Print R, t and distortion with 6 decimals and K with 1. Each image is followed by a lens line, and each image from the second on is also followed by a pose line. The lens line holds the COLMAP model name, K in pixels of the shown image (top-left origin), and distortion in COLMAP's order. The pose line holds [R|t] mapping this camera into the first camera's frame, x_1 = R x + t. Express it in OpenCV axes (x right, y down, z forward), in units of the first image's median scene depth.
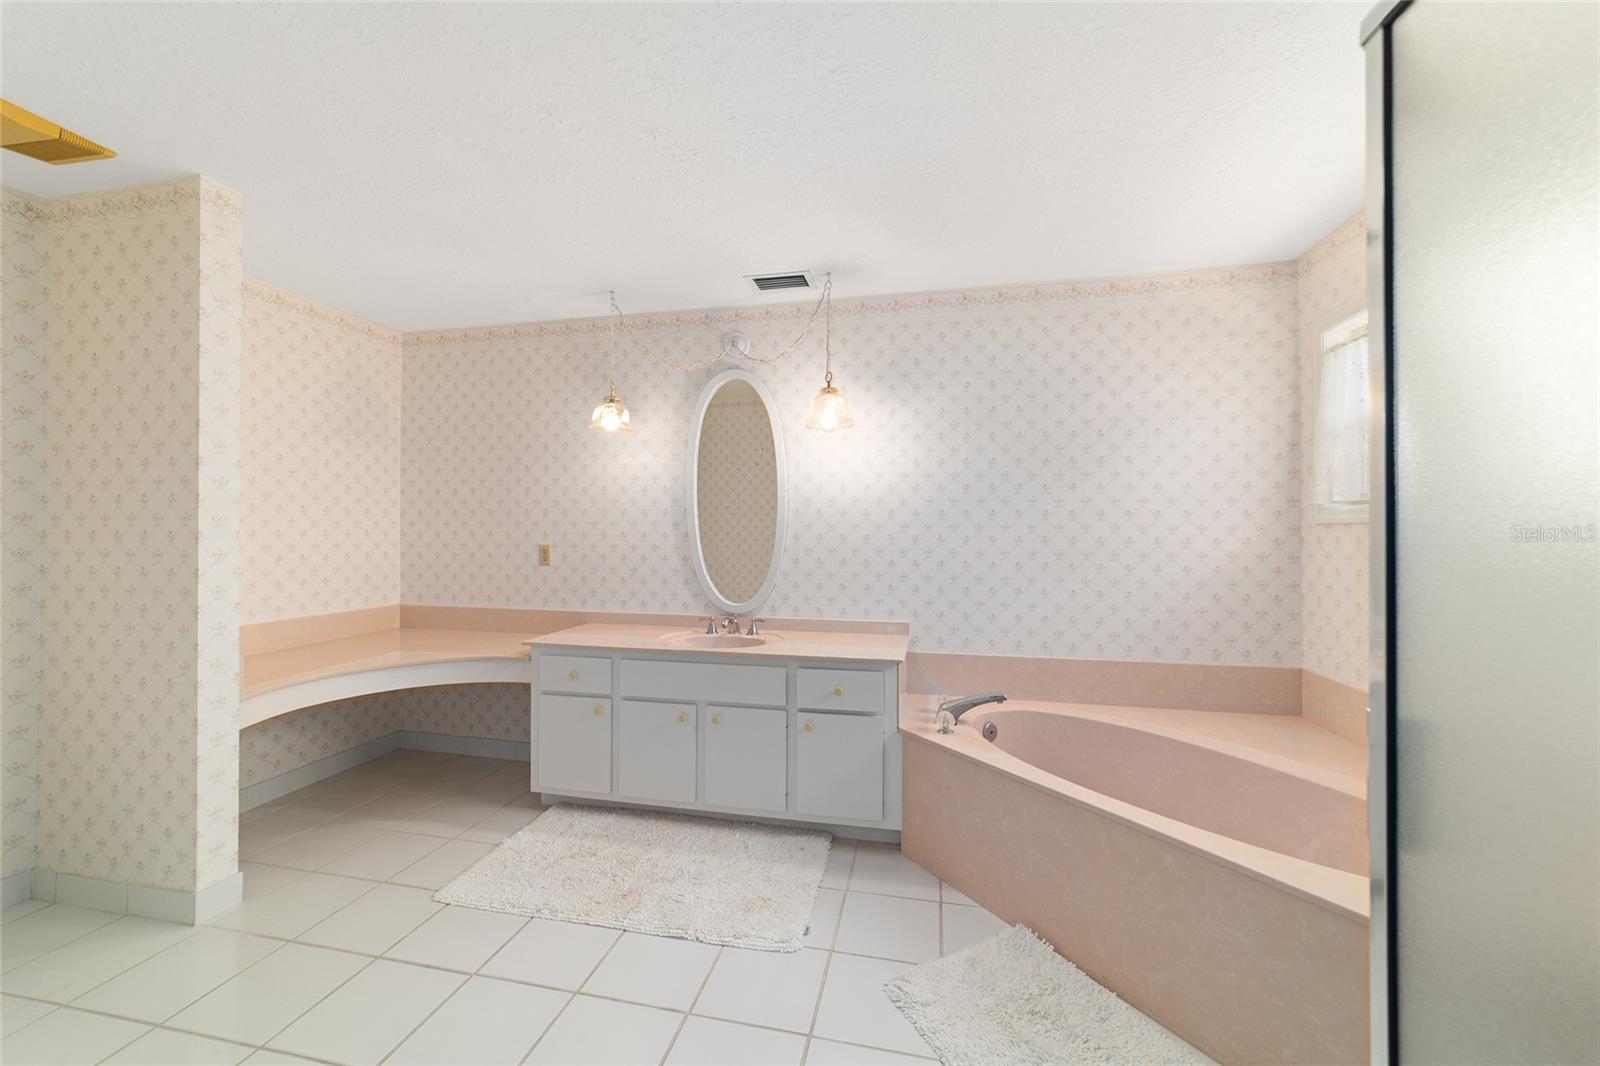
lens RADIAL K [[617.7, 0, 803.6], [0, 617.7, 518.8], [0, 0, 1]] dist [-0.020846, 0.008905]
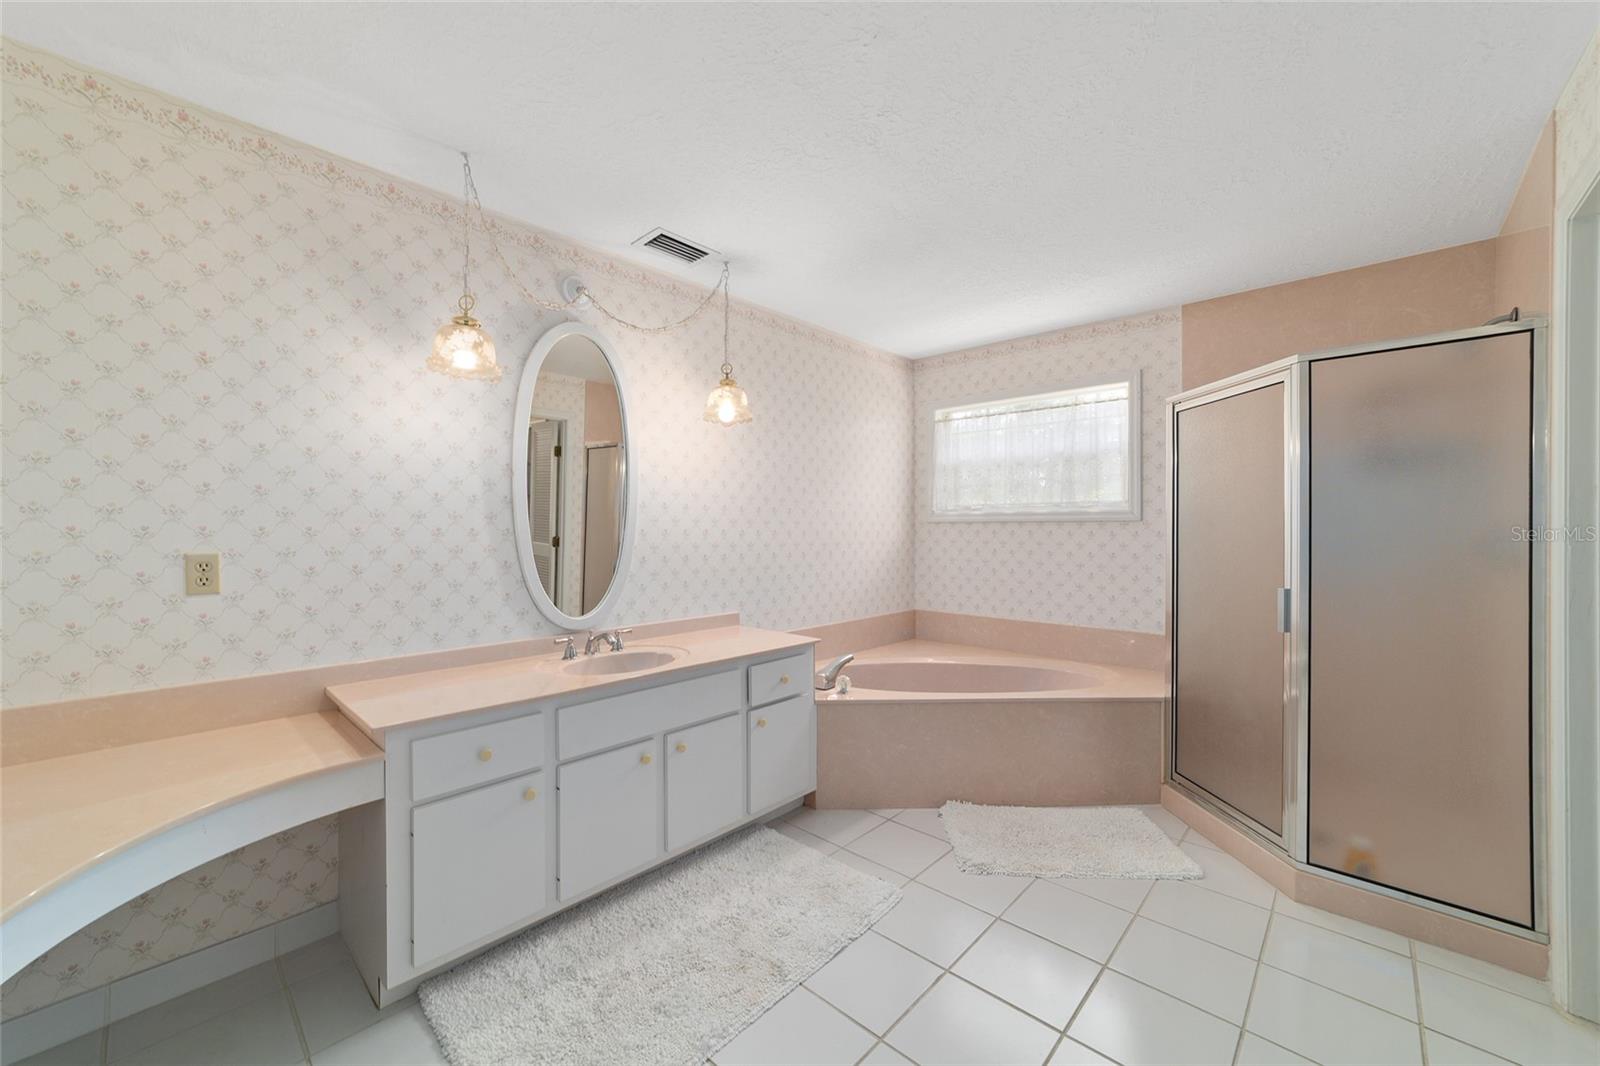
lens RADIAL K [[612.1, 0, 799.5], [0, 612.1, 527.6], [0, 0, 1]] dist [-0.019517, 0.008797]
pose [[0.517341, -0.000462, 0.855779, -0.704592], [-0.012678, 0.999886, 0.008204, 0.012372], [-0.855685, -0.015094, 0.517276, 0.386272]]
